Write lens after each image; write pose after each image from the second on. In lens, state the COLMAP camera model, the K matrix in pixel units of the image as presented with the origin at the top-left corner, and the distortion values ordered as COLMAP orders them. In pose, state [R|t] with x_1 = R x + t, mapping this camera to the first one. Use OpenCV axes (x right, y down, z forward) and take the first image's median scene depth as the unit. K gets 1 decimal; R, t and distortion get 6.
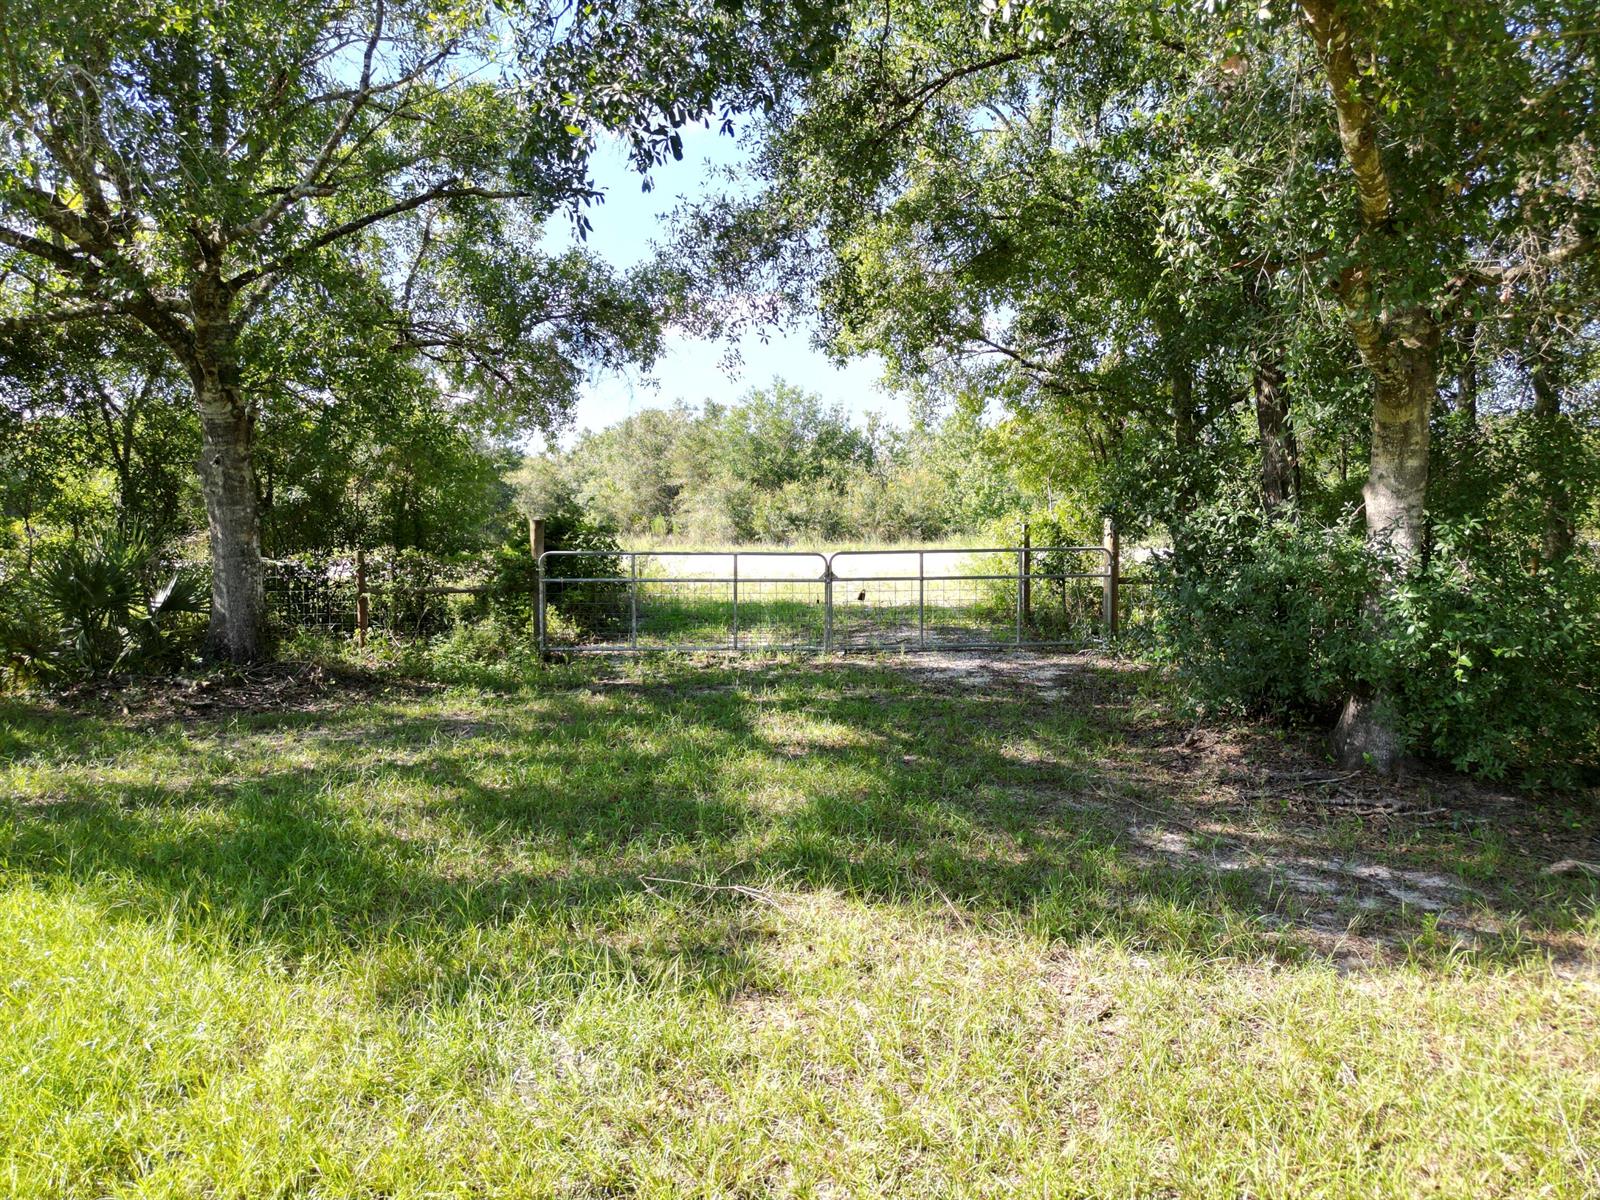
lens RADIAL K [[1070.3, 0, 800.0], [0, 1070.3, 600.0], [0, 0, 1]] dist [-0.001976, -0.000556]
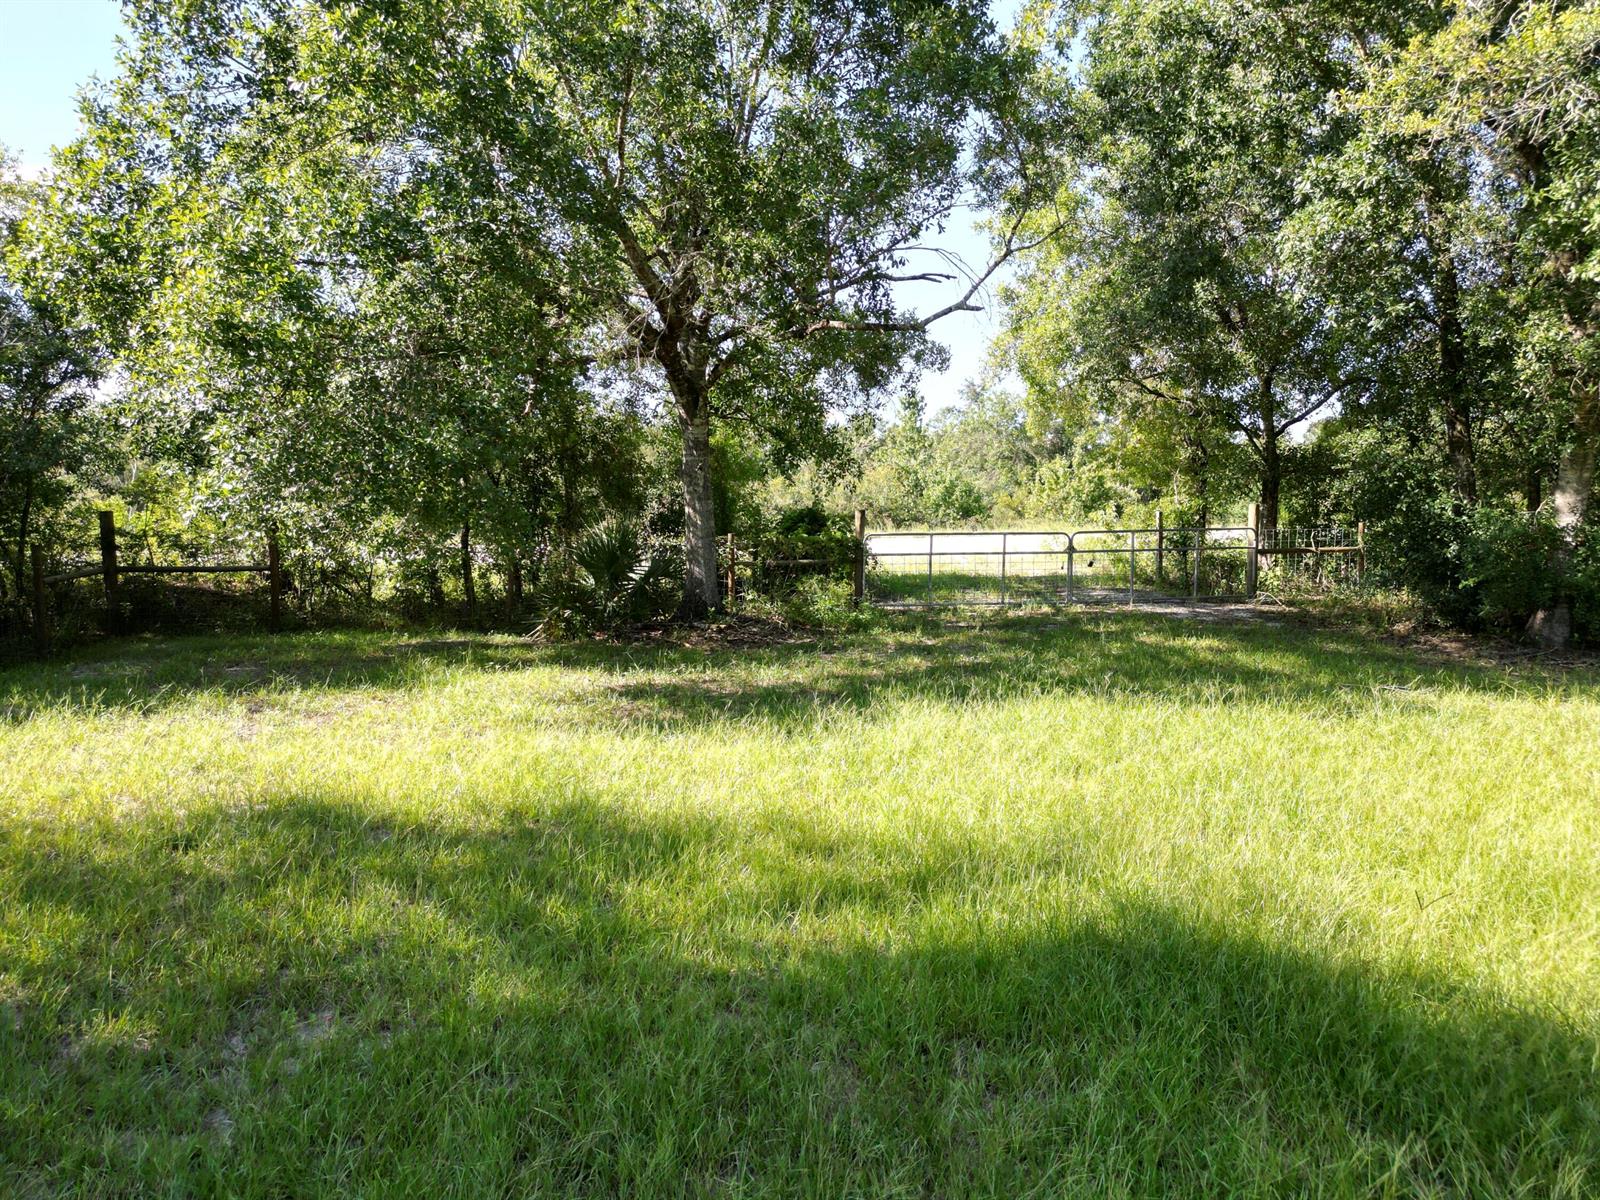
lens RADIAL K [[1052.8, 0, 784.4], [0, 1052.8, 603.2], [0, 0, 1]] dist [0.019178, -0.002593]
pose [[0.987499, -0.015206, 0.156892, -0.408757], [0.013251, 0.999821, 0.013496, 0.017927], [-0.157069, -0.011248, 0.987524, -0.216637]]
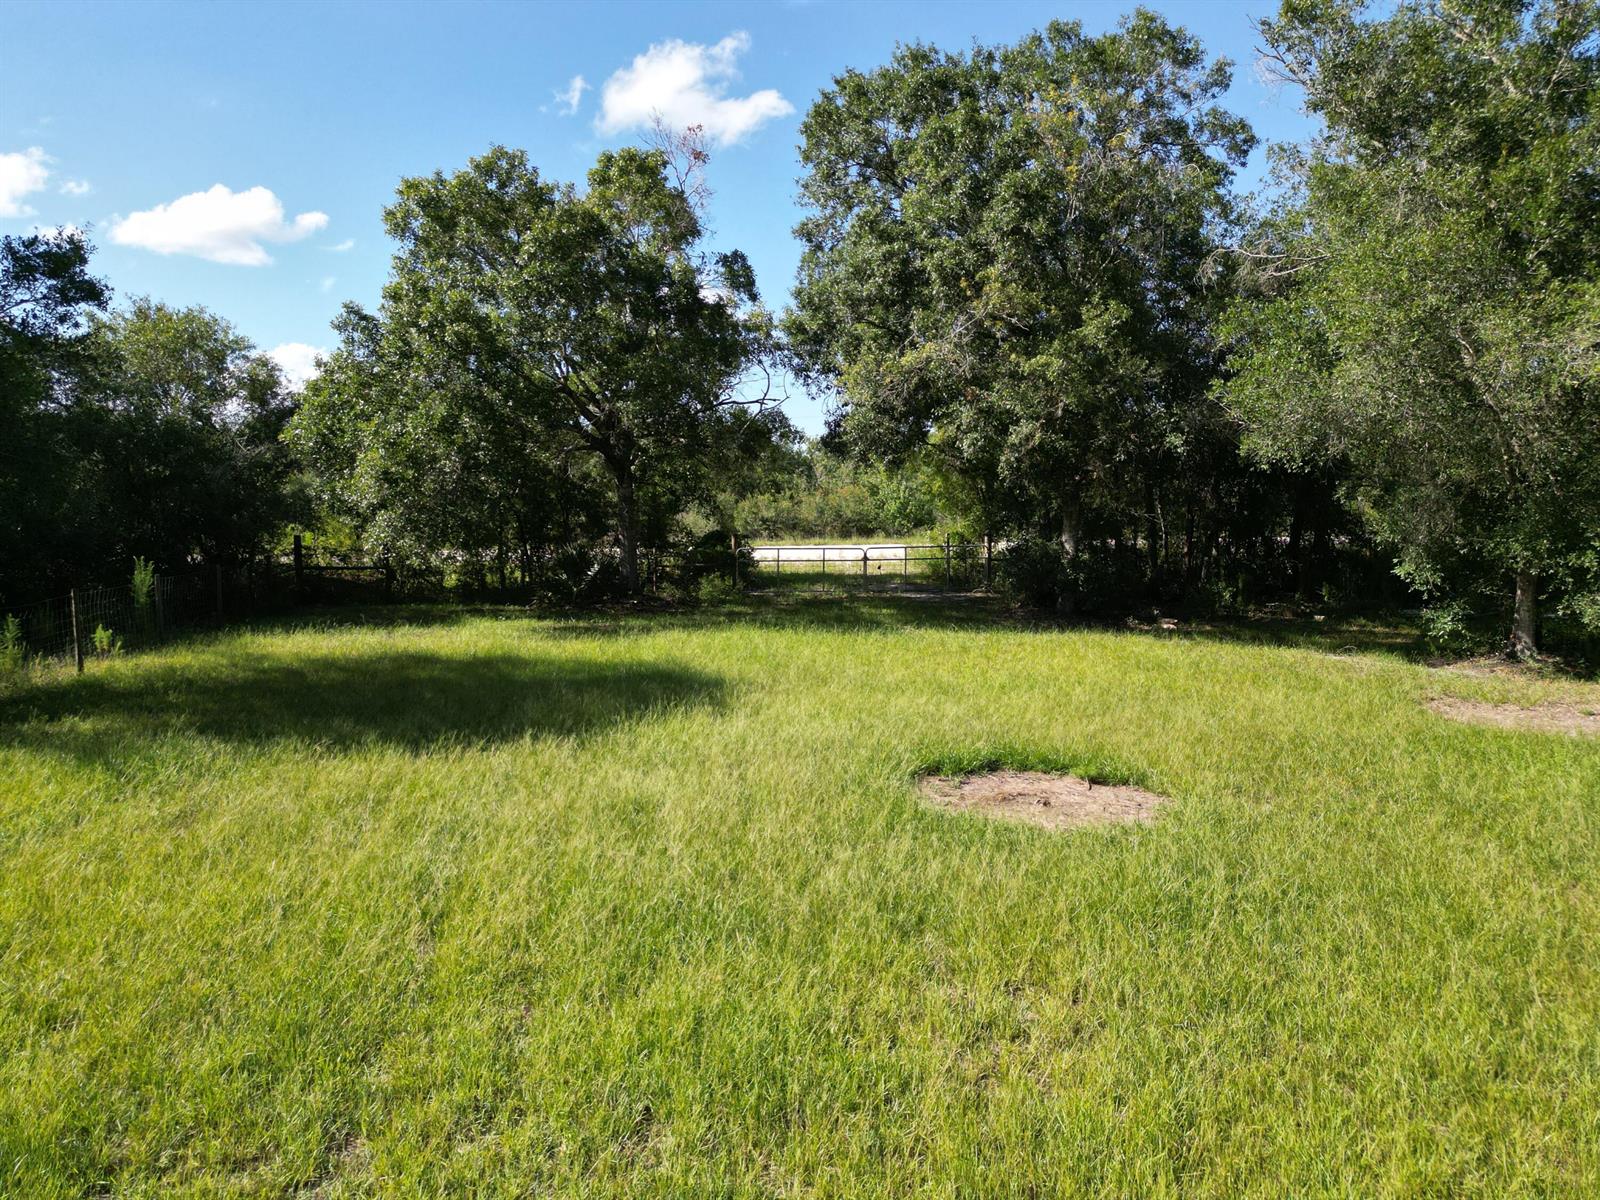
lens RADIAL K [[1070.3, 0, 800.0], [0, 1070.3, 600.0], [0, 0, 1]] dist [-0.001976, -0.000556]
pose [[0.994108, -0.008631, 0.108054, -0.259657], [0.007483, 0.999911, 0.011026, 0.029172], [-0.108140, -0.010152, 0.994084, -0.897385]]
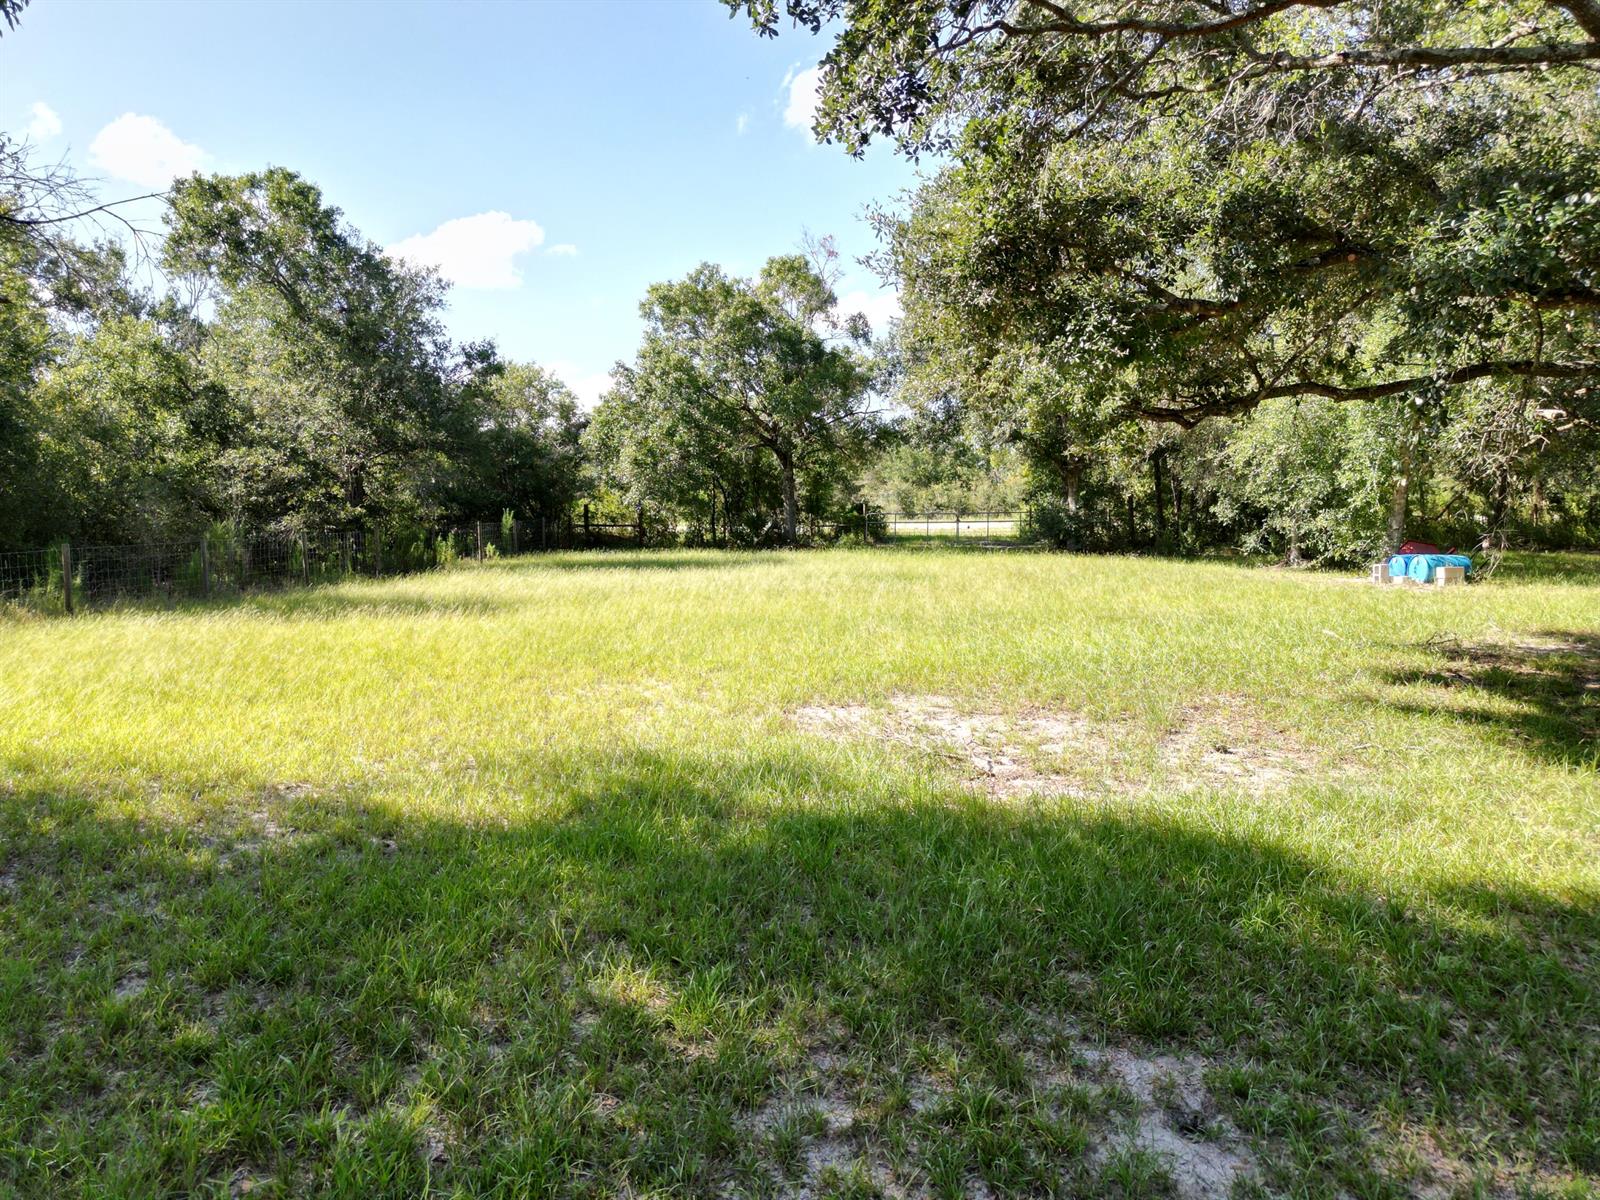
lens RADIAL K [[1052.8, 0, 784.4], [0, 1052.8, 603.2], [0, 0, 1]] dist [0.019178, -0.002593]
pose [[0.990372, 0.012366, -0.137876, -0.038727], [-0.010592, 0.999851, 0.013596, 0.134438], [0.138024, -0.012005, 0.990356, -1.582340]]
